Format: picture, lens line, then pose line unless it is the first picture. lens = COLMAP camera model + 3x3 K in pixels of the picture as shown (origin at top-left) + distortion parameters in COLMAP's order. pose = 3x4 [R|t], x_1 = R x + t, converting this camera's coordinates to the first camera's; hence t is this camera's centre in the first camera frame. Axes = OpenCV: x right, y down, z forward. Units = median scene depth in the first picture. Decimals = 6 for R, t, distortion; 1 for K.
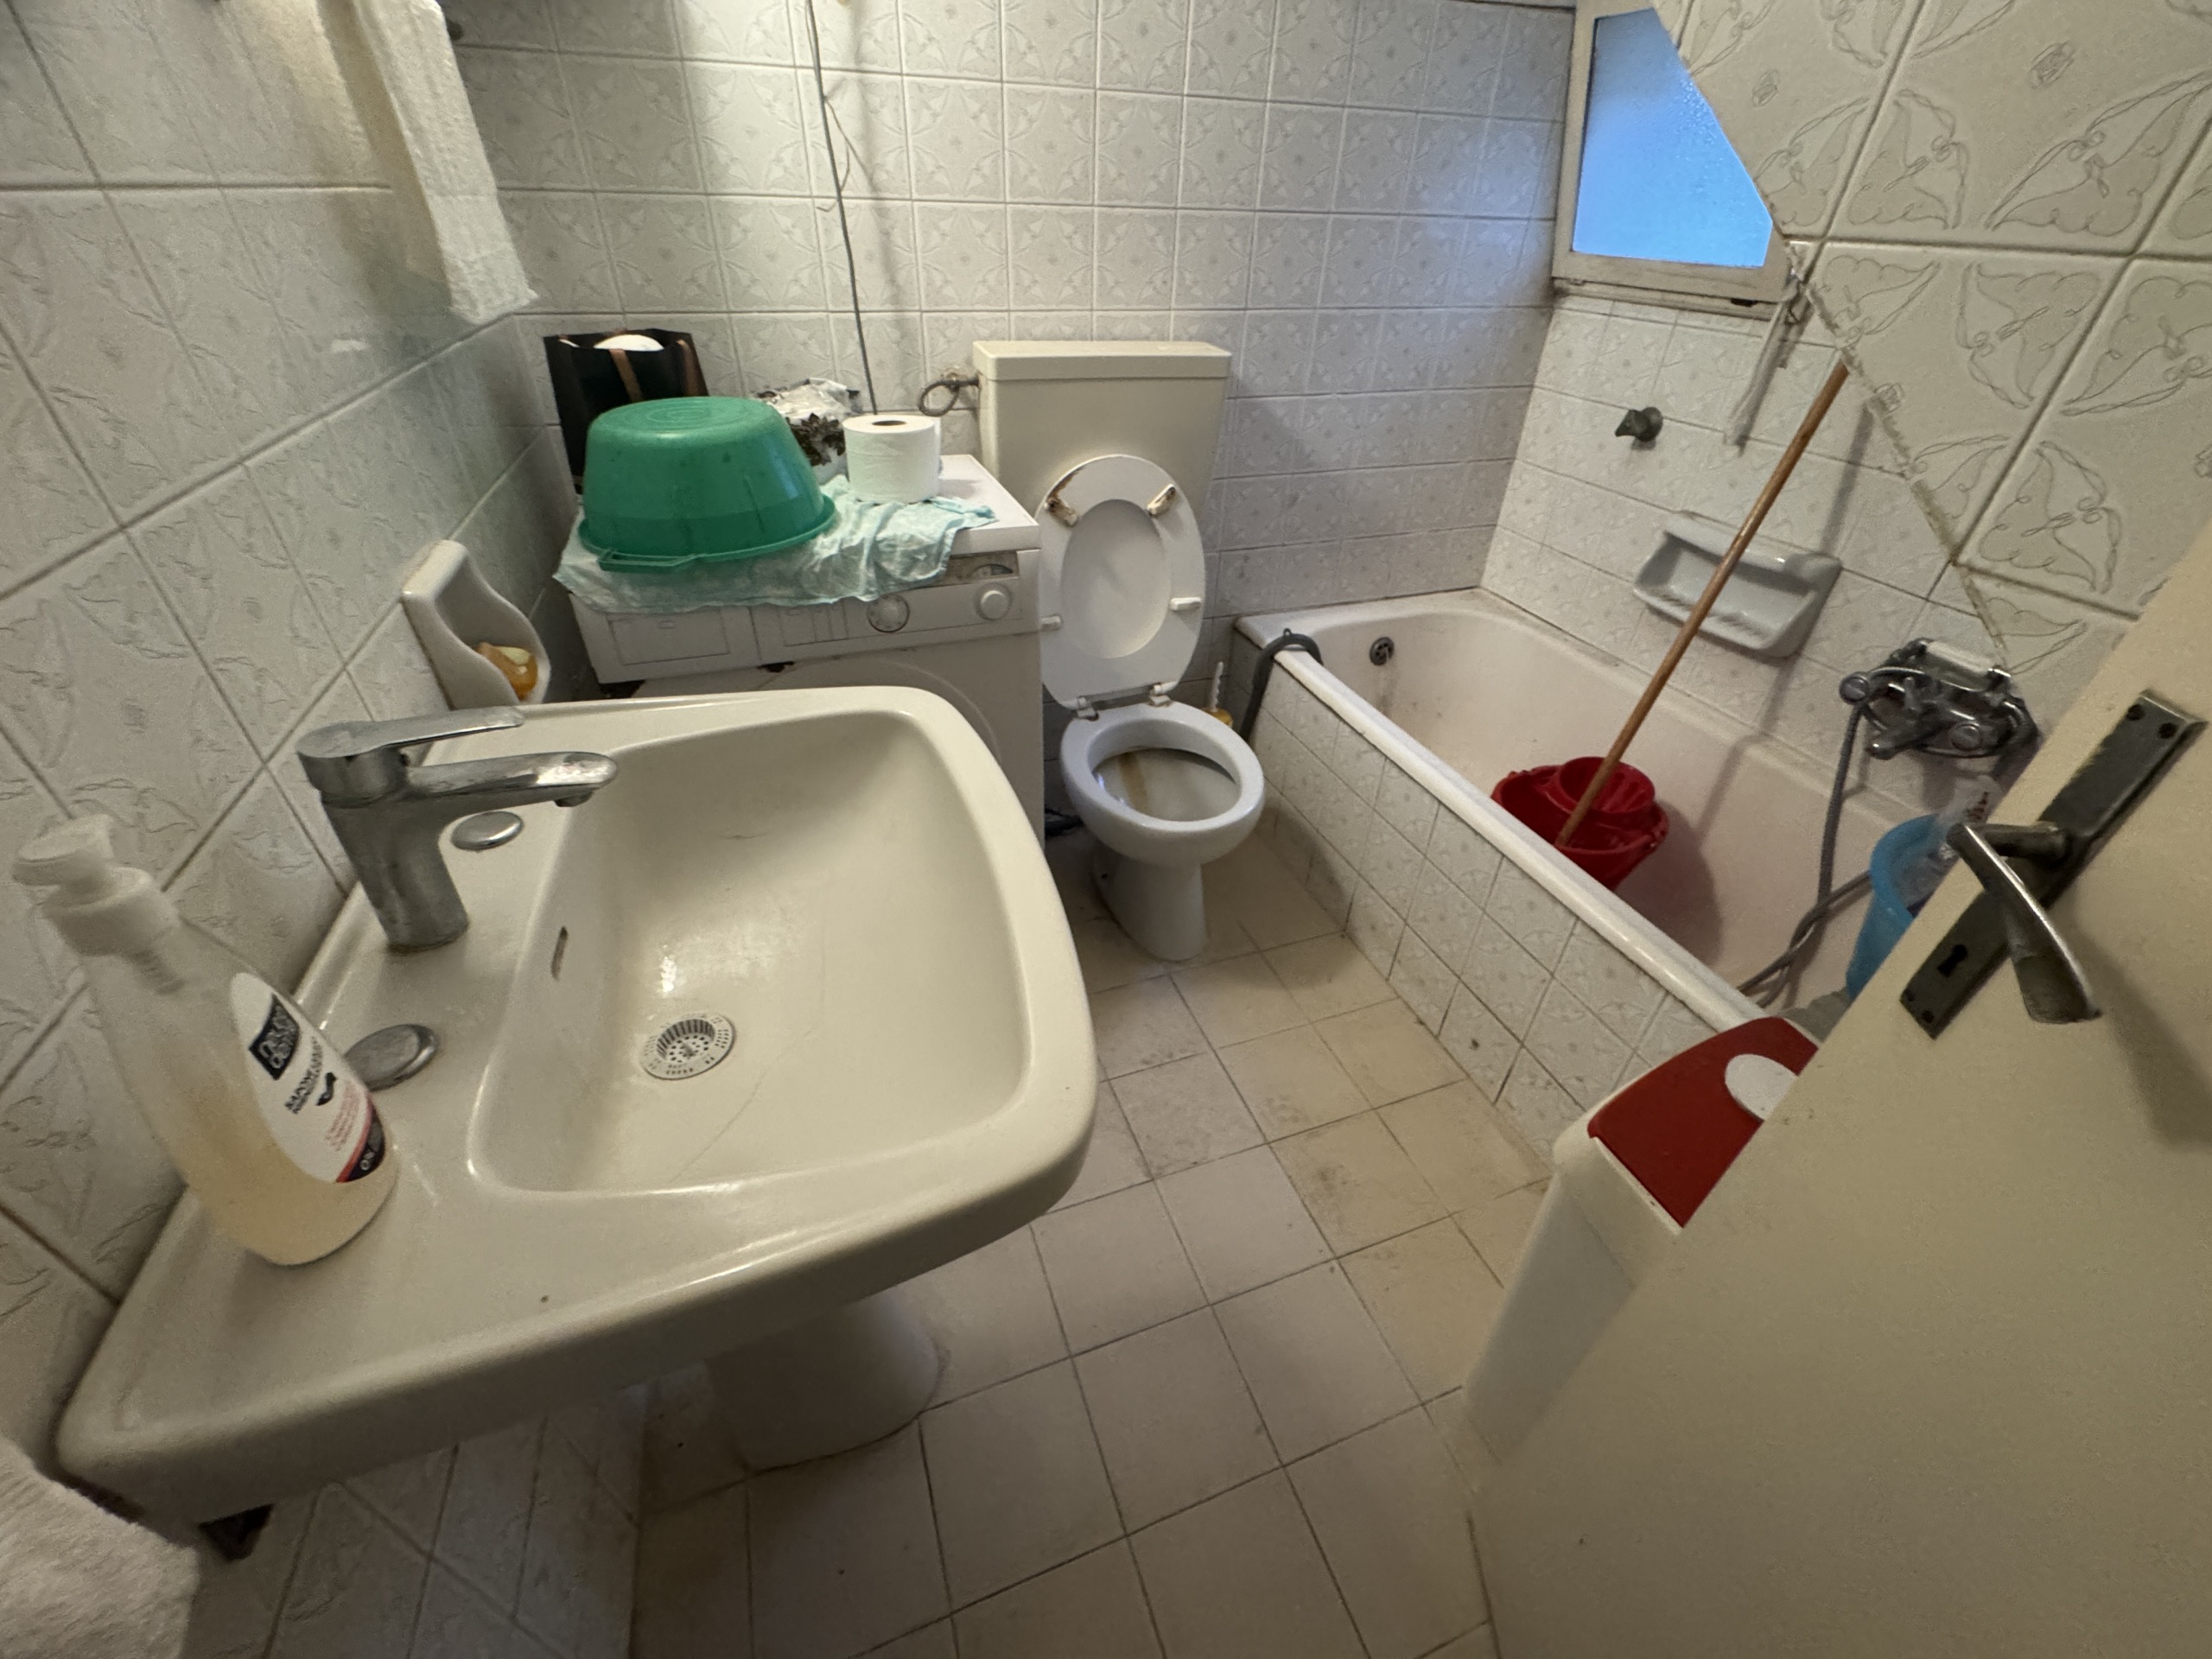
lens RADIAL K [[878.1, 0, 1104.6], [0, 878.1, 818.7], [0, 0, 1]] dist [-0.003315, -0.000394]
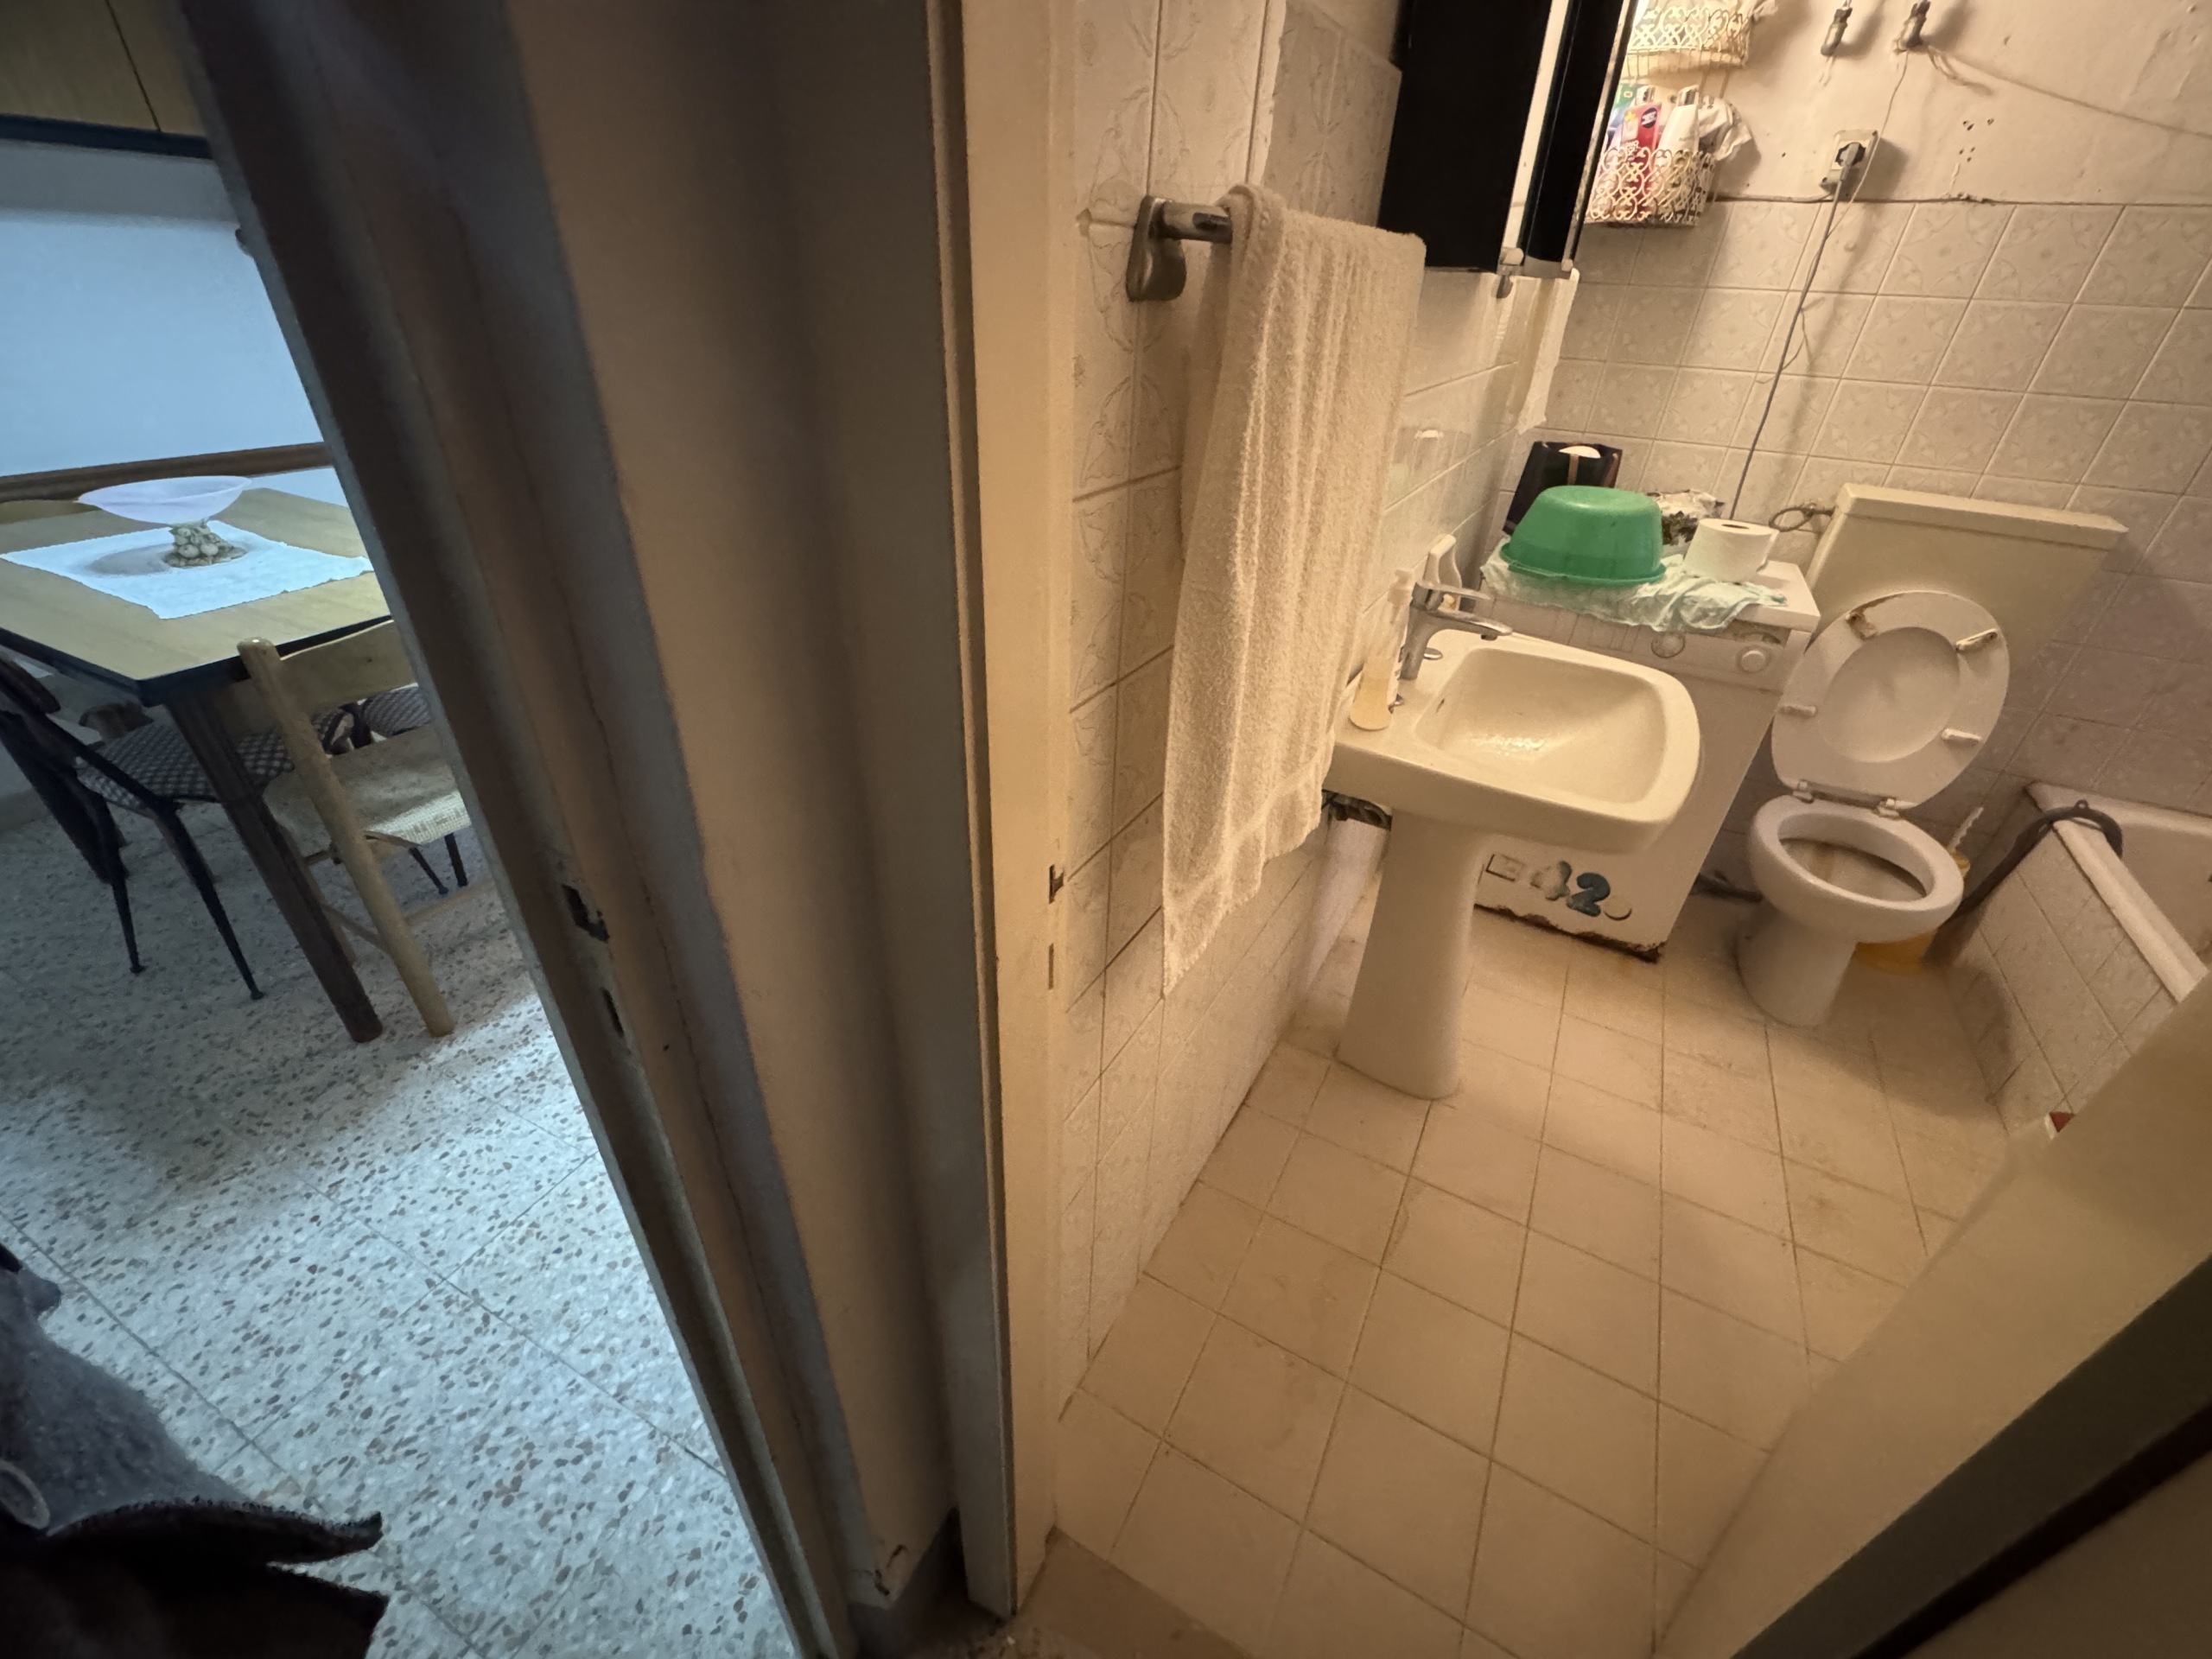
lens RADIAL K [[878.1, 0, 1104.6], [0, 878.1, 818.7], [0, 0, 1]] dist [-0.003315, -0.000394]
pose [[0.651278, 0.395566, -0.647583, 0.183833], [-0.452537, 0.887492, 0.086991, 0.290397], [0.609136, 0.236400, 0.757013, -0.550872]]
